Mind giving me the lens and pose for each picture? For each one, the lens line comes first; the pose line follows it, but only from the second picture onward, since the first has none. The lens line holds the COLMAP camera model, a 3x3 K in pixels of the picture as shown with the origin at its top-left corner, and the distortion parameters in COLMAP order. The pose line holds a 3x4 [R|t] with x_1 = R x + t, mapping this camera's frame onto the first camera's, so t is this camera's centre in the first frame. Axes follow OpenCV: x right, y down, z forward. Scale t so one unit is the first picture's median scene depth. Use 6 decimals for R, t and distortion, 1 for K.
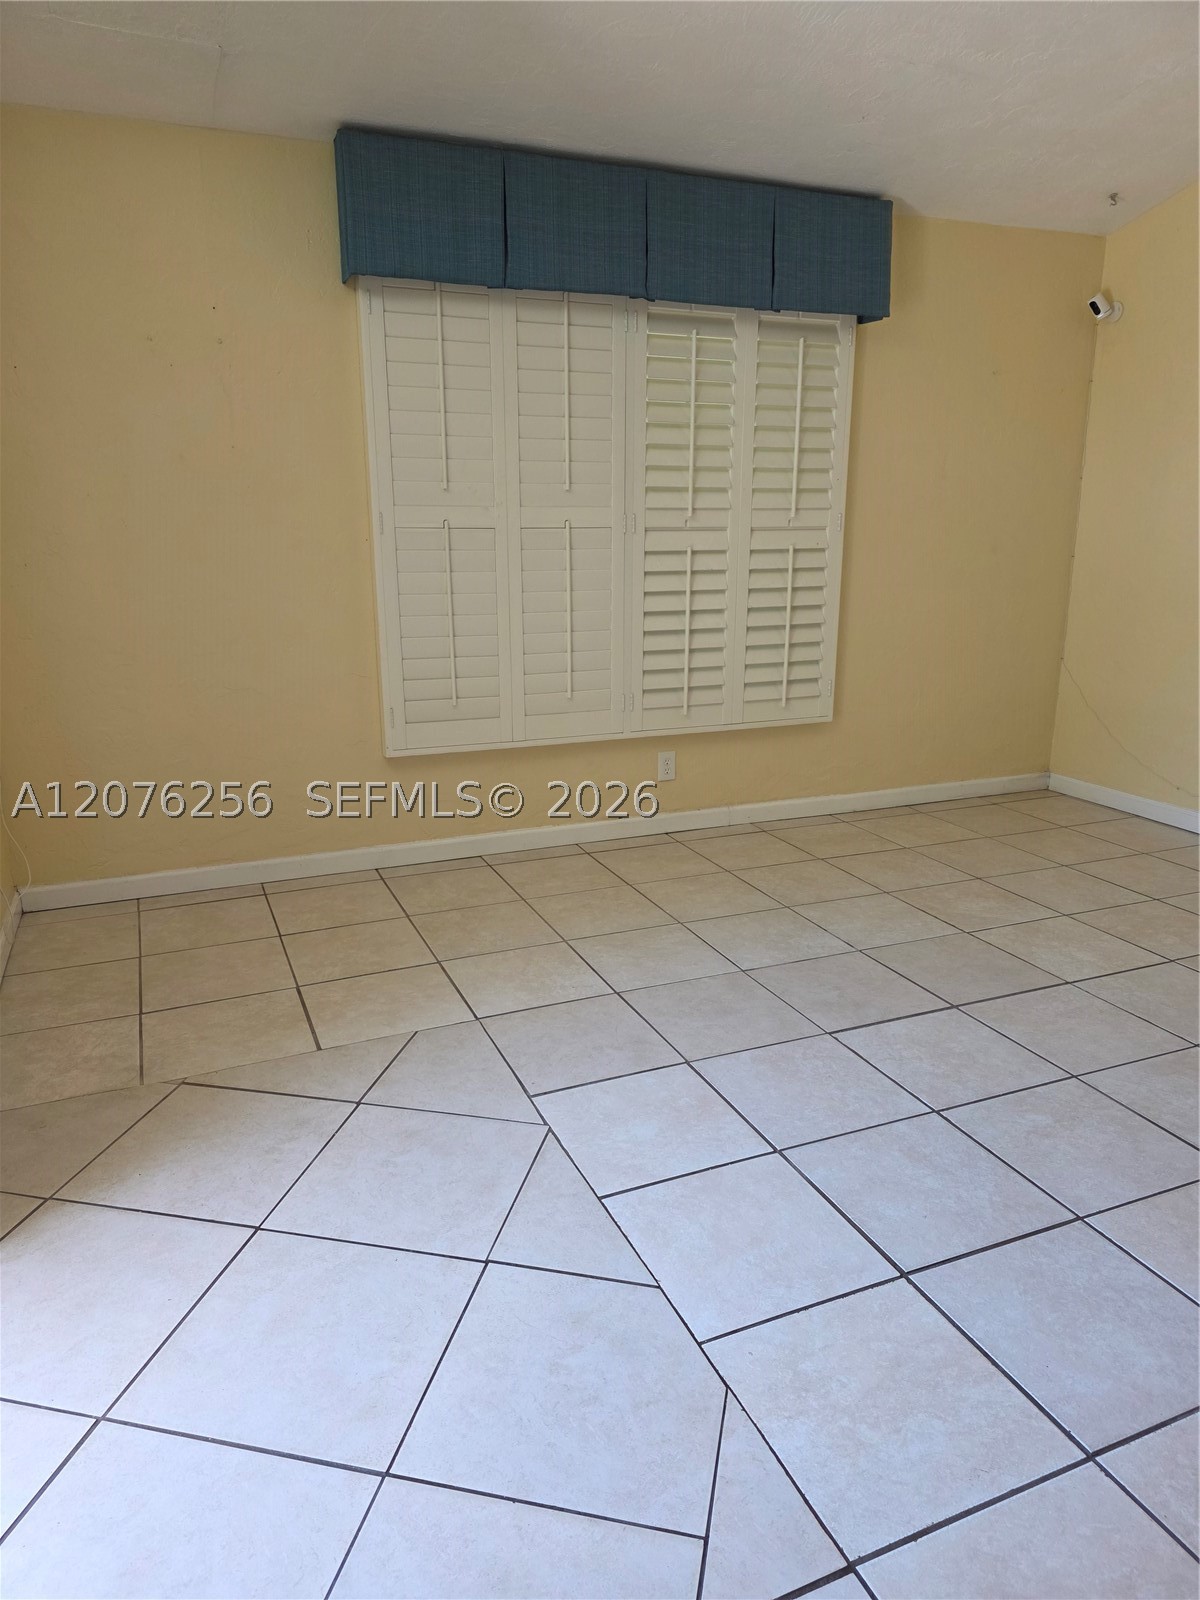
lens RADIAL K [[1071.8, 0, 600.0], [0, 1071.8, 800.0], [0, 0, 1]] dist [0.083374, -0.082313]
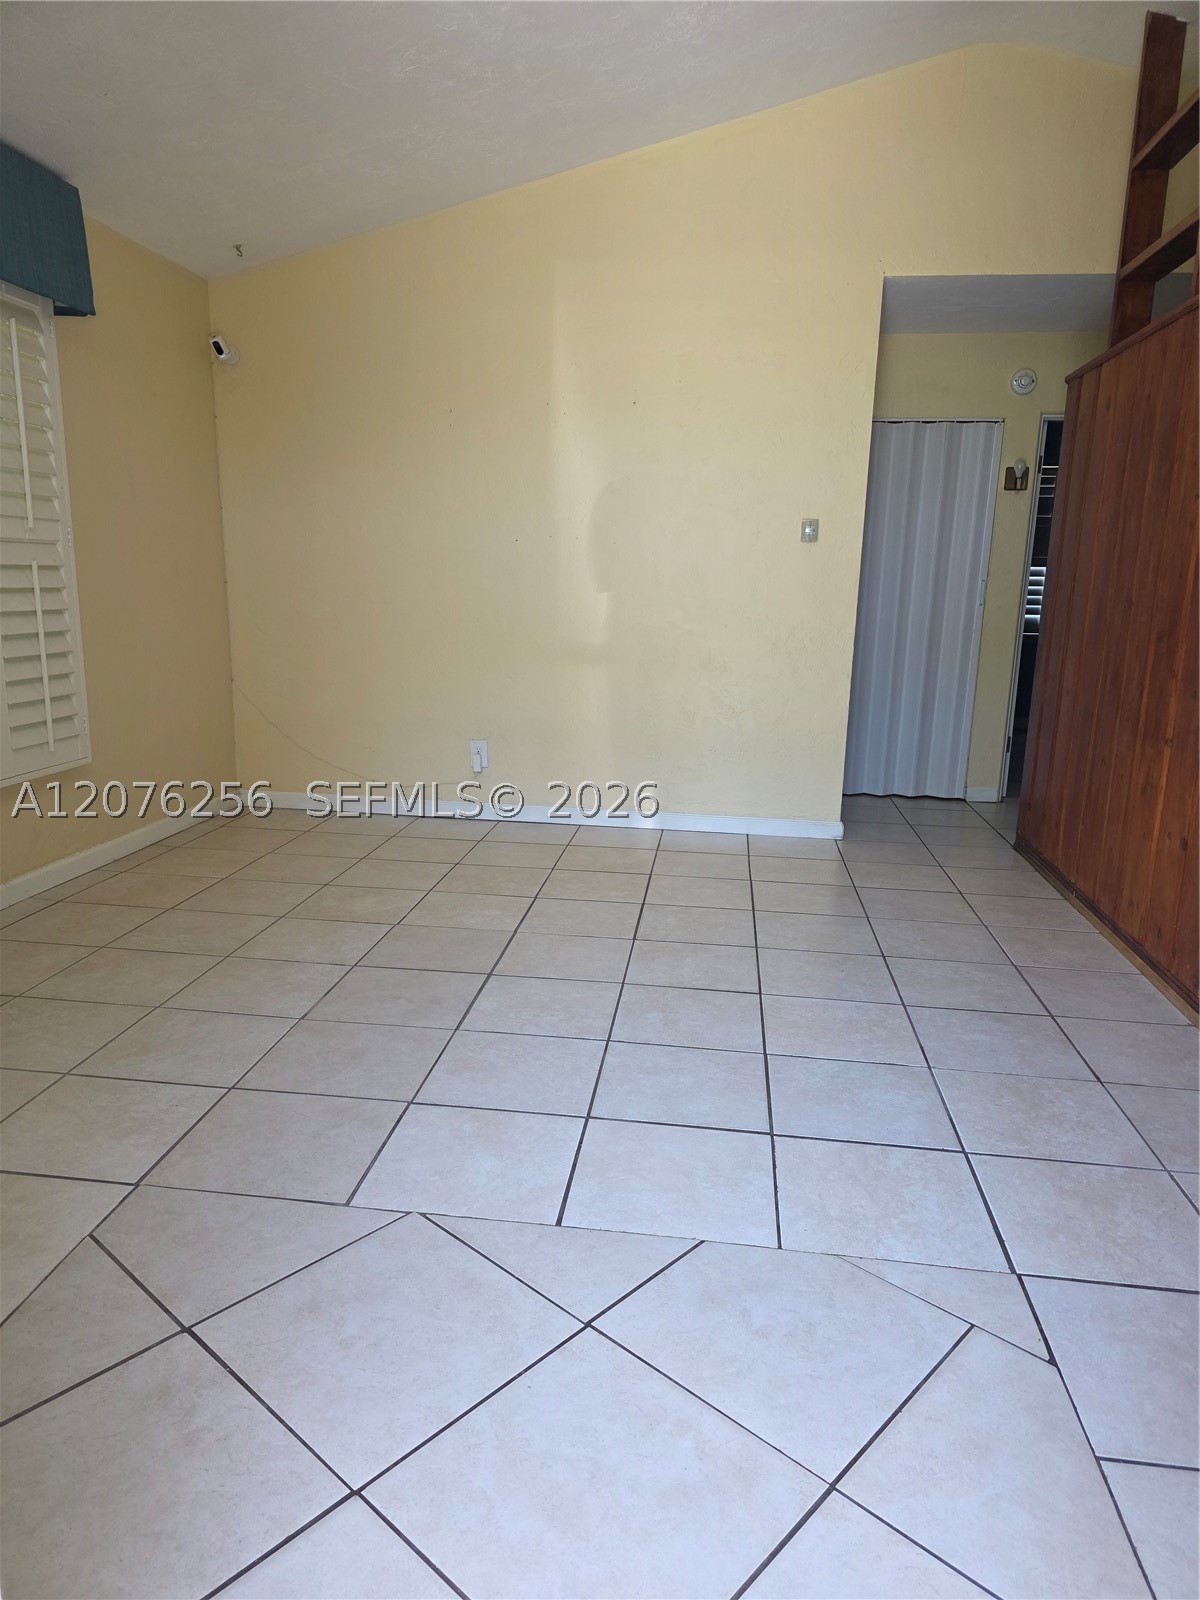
lens RADIAL K [[1071.8, 0, 600.0], [0, 1071.8, 800.0], [0, 0, 1]] dist [0.083374, -0.082313]
pose [[0.500869, -0.163457, 0.849948, -0.394620], [0.194782, 0.978102, 0.073319, -0.032570], [-0.843321, 0.128831, 0.521740, 0.229859]]
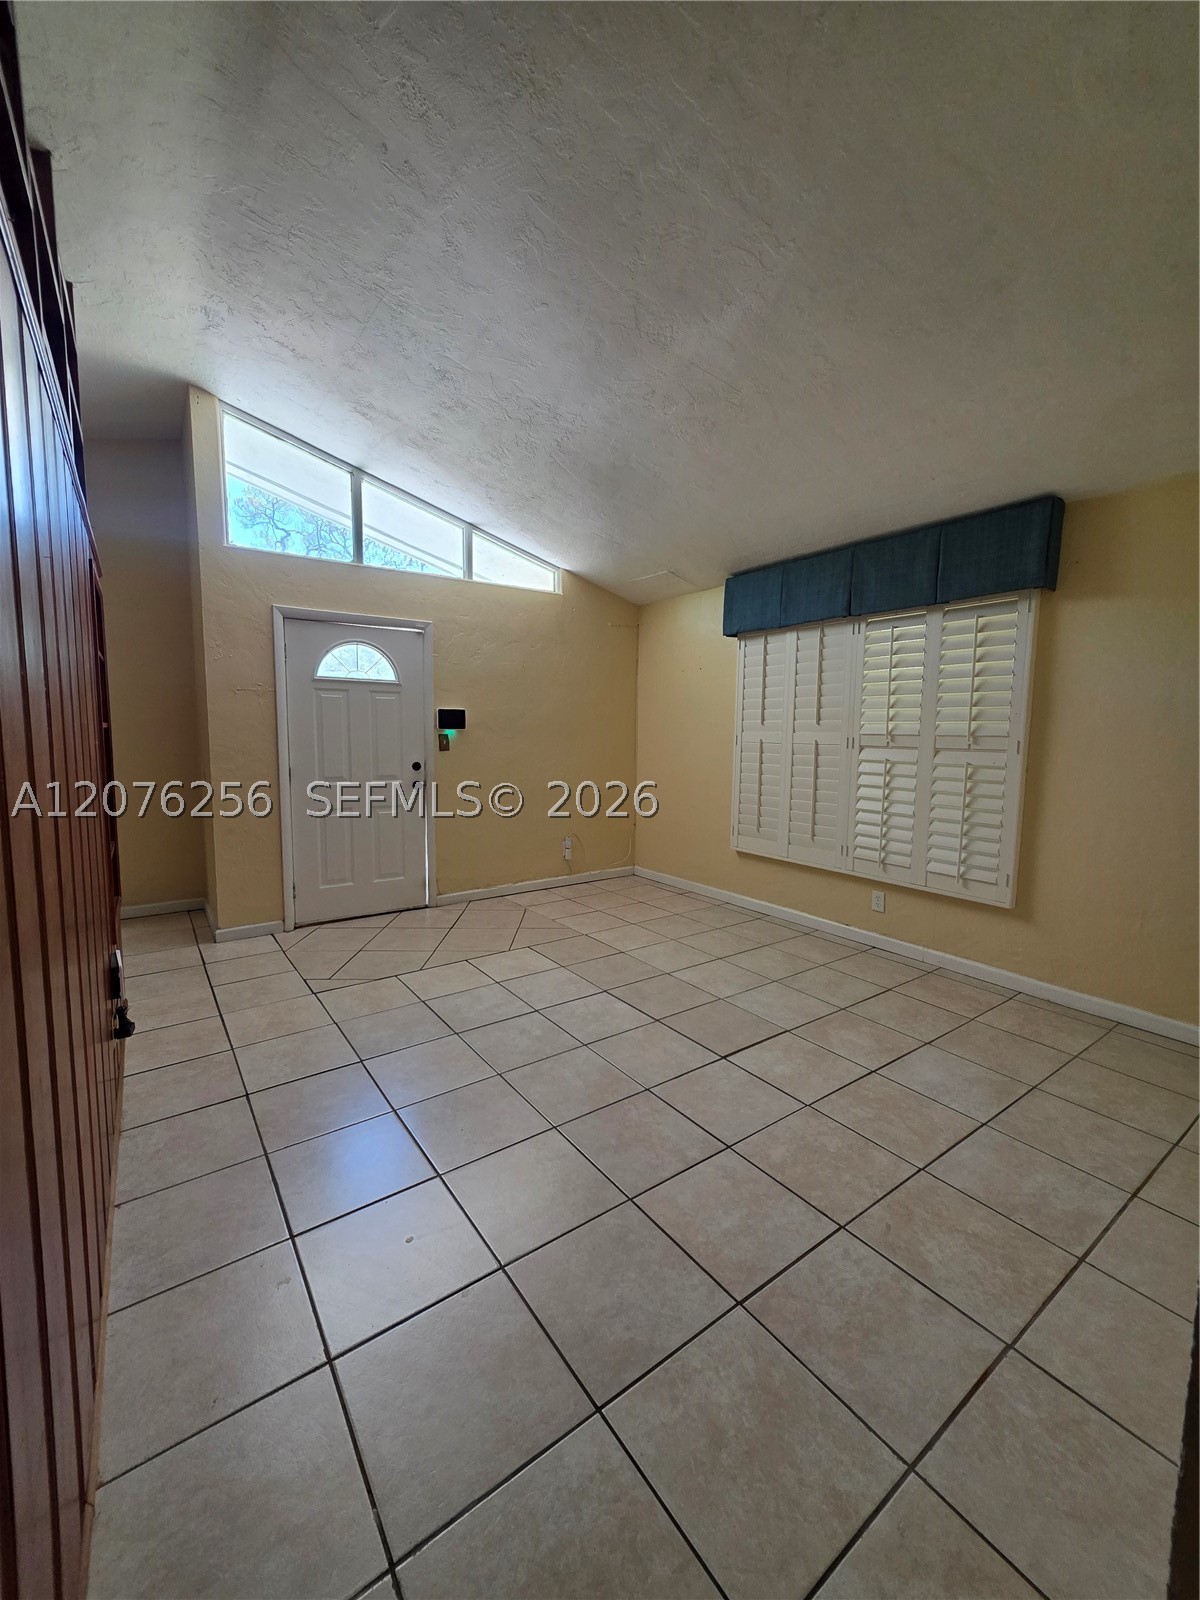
lens RADIAL K [[655.9, 0, 604.3], [0, 655.9, 791.9], [0, 0, 1]] dist [-0.001404, 0.000028]
pose [[0.215037, 0.095301, -0.971945, 0.956449], [-0.258321, 0.965331, 0.037500, -0.128806], [0.941822, 0.243010, 0.232200, 0.448111]]
